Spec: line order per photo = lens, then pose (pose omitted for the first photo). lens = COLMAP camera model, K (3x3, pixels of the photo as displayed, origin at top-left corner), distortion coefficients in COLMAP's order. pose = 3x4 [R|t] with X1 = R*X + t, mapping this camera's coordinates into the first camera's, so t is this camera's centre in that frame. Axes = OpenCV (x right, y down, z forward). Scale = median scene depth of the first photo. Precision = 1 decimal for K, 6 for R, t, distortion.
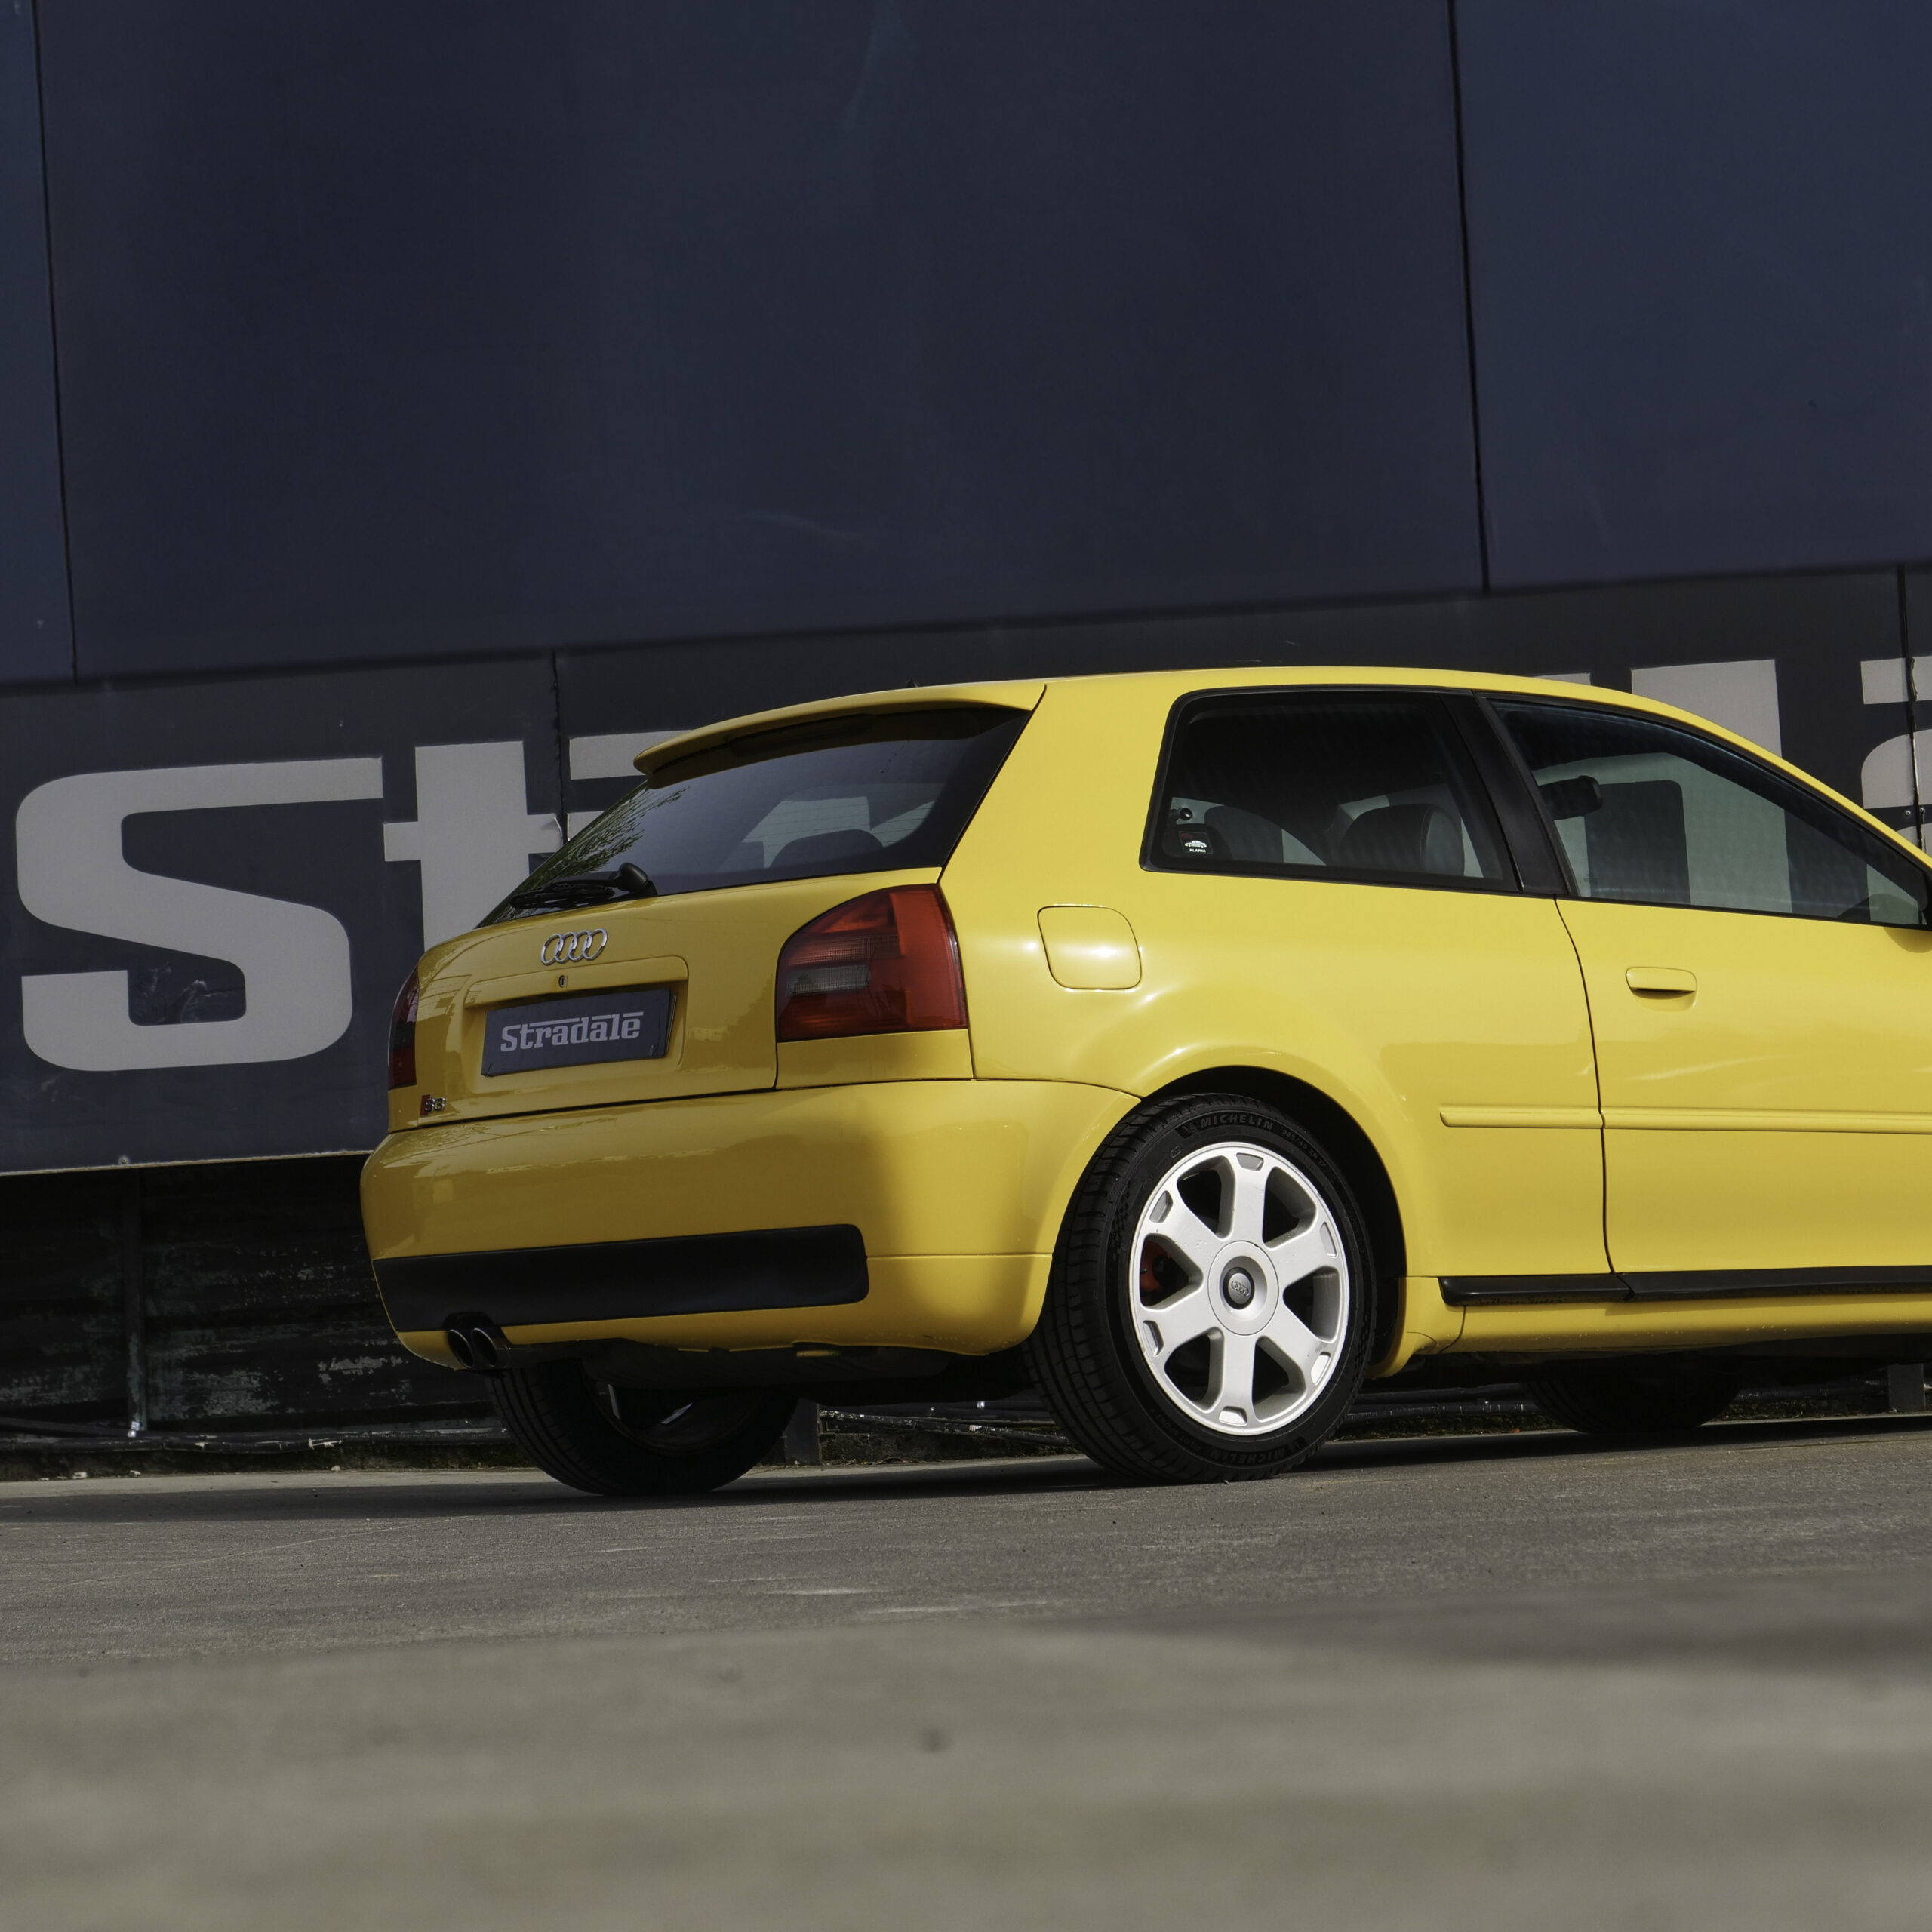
lens RADIAL K [[6084.2, 0, 871.4], [0, 6084.2, 964.1], [0, 0, 1]] dist [0.024166, -2.057166]
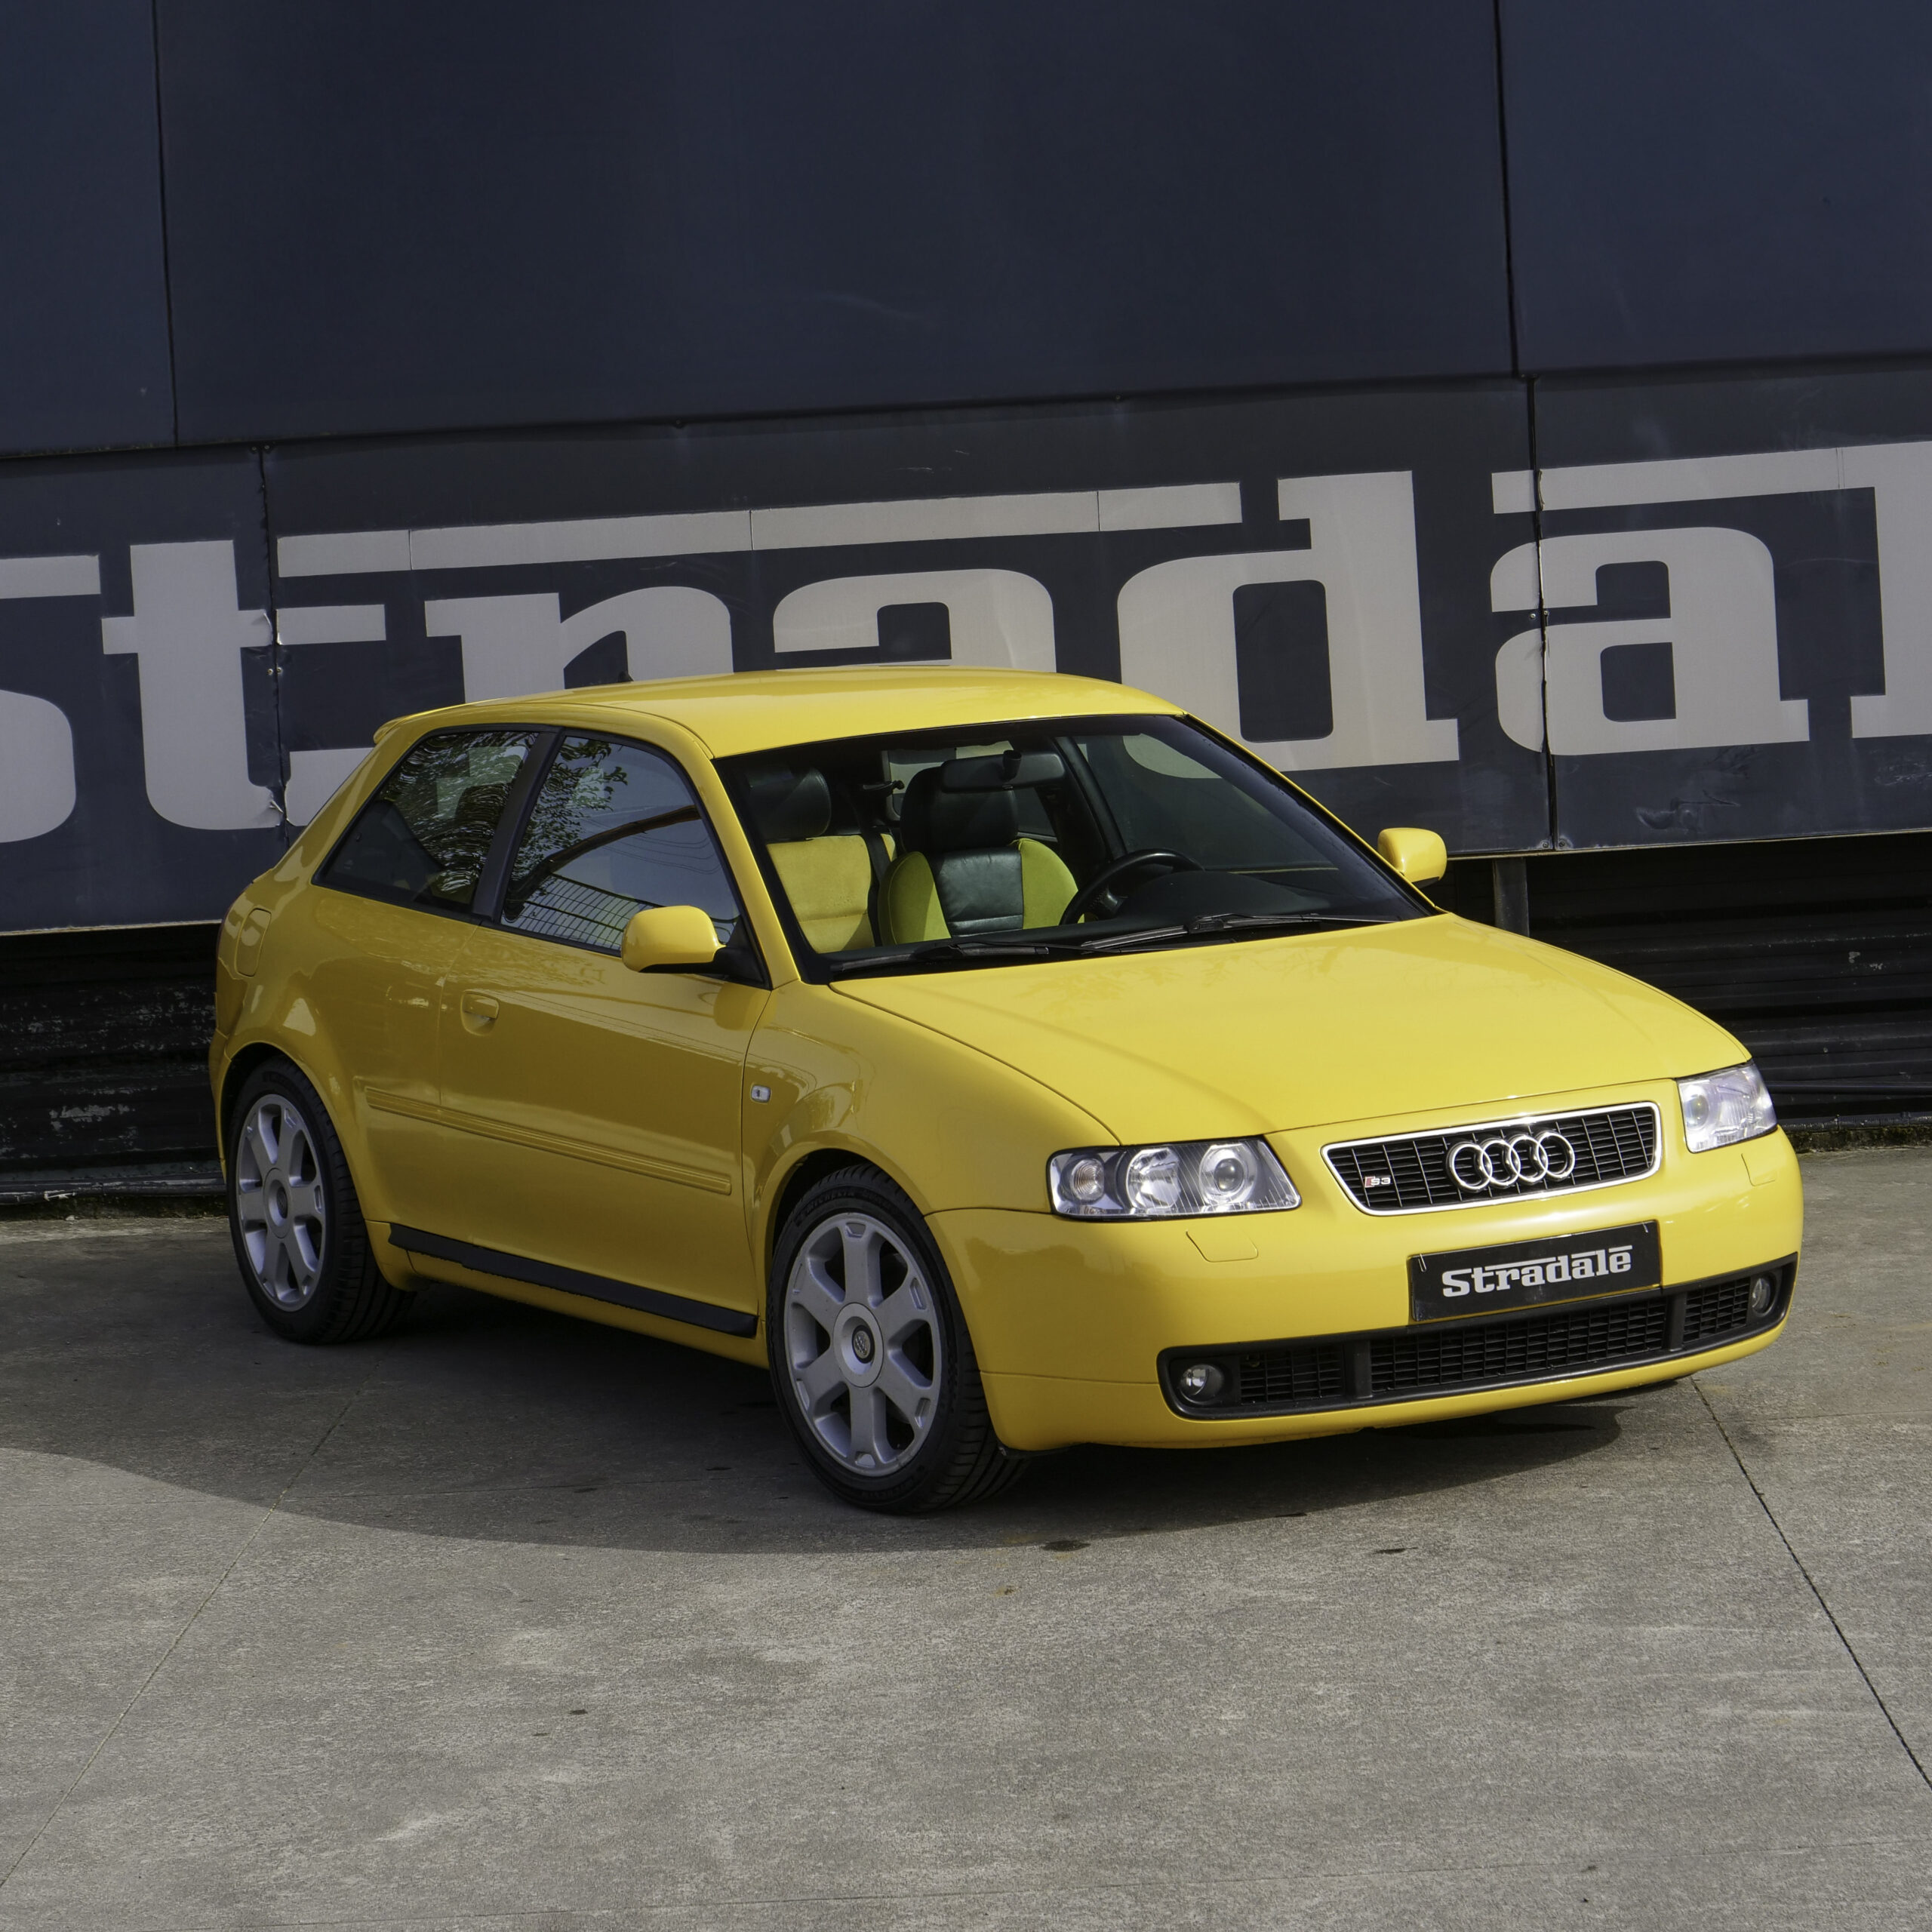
lens RADIAL K [[6067.9, 0, 874.2], [0, 6067.9, 964.8], [0, 0, 1]] dist [0.048287, -0.687231]
pose [[0.997932, -0.012008, 0.063144, -0.018795], [0.001486, 0.986441, 0.164107, -0.188760], [-0.064258, -0.163674, 0.984419, -0.078120]]
